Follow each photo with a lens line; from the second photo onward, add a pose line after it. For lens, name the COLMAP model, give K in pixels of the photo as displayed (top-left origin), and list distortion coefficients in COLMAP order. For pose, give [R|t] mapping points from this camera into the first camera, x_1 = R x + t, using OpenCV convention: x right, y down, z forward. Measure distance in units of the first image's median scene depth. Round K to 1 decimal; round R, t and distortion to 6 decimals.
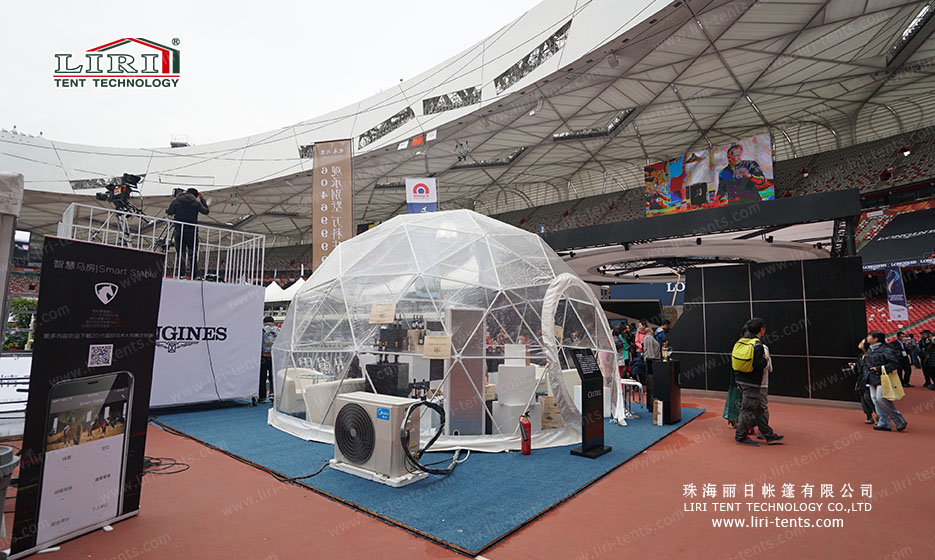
lens RADIAL K [[451.4, 0, 467.9], [0, 451.4, 277.4], [0, 0, 1]] dist [-0.014734, 0.001550]
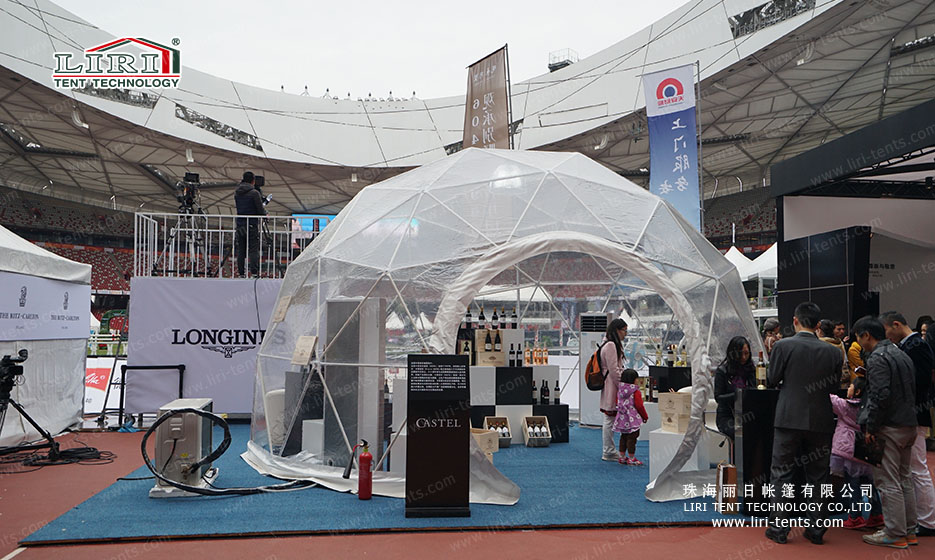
lens RADIAL K [[789.9, 0, 477.2], [0, 789.9, 280.6], [0, 0, 1]] dist [0.027310, 0.011396]
pose [[0.731031, -0.053848, -0.680217, 0.791680], [0.085604, 0.996243, 0.013134, 0.029588], [0.676954, -0.067830, 0.732894, 0.149097]]
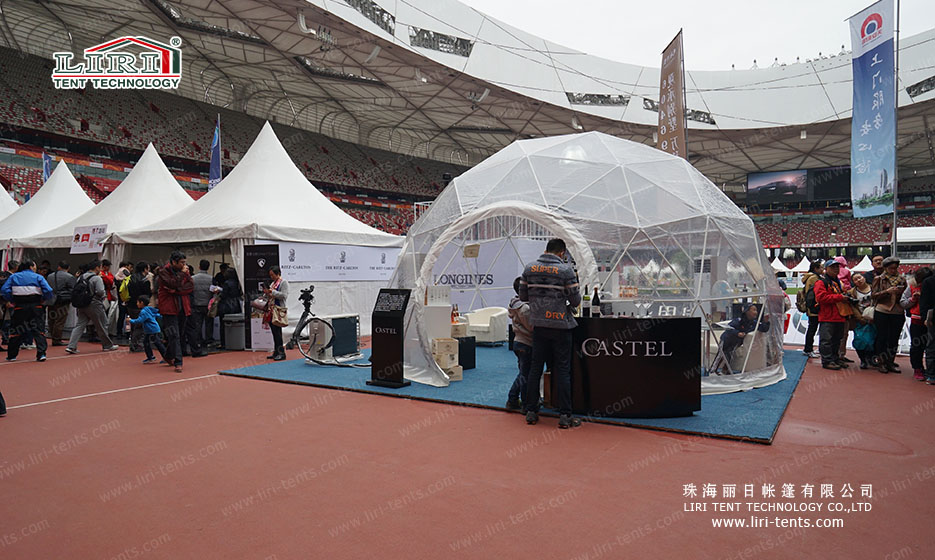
lens RADIAL K [[634.6, 0, 463.9], [0, 634.6, 284.3], [0, 0, 1]] dist [0.017333, 0.003994]
pose [[0.121238, -0.000770, -0.992623, 1.276992], [0.122599, 0.992355, 0.014204, 0.107514], [0.985023, -0.123416, 0.120405, 0.721783]]
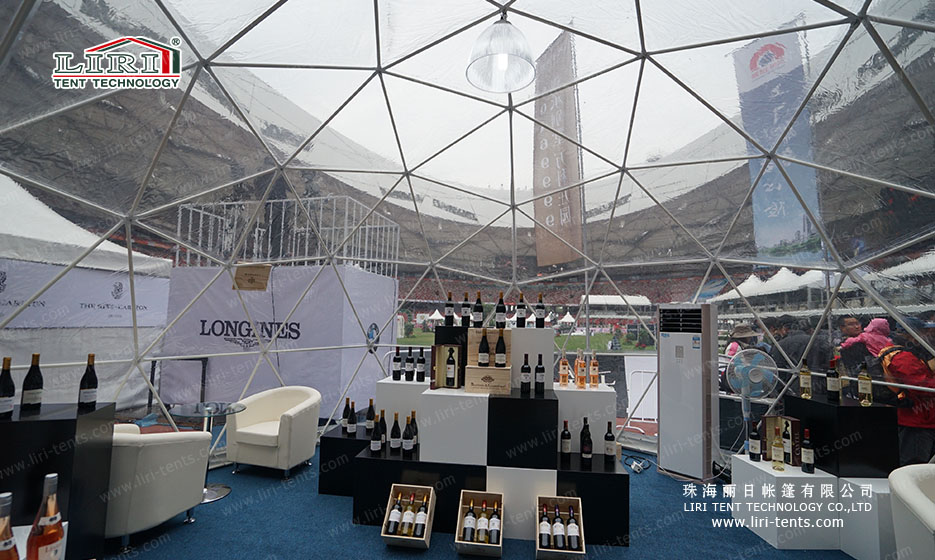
lens RADIAL K [[428.2, 0, 466.4], [0, 428.2, 280.9], [0, 0, 1]] dist [-0.036100, 0.001356]
pose [[0.477668, -0.084906, -0.874428, 0.253340], [0.090435, 0.994784, -0.047191, 0.103144], [0.873873, -0.056537, 0.482855, 0.928541]]
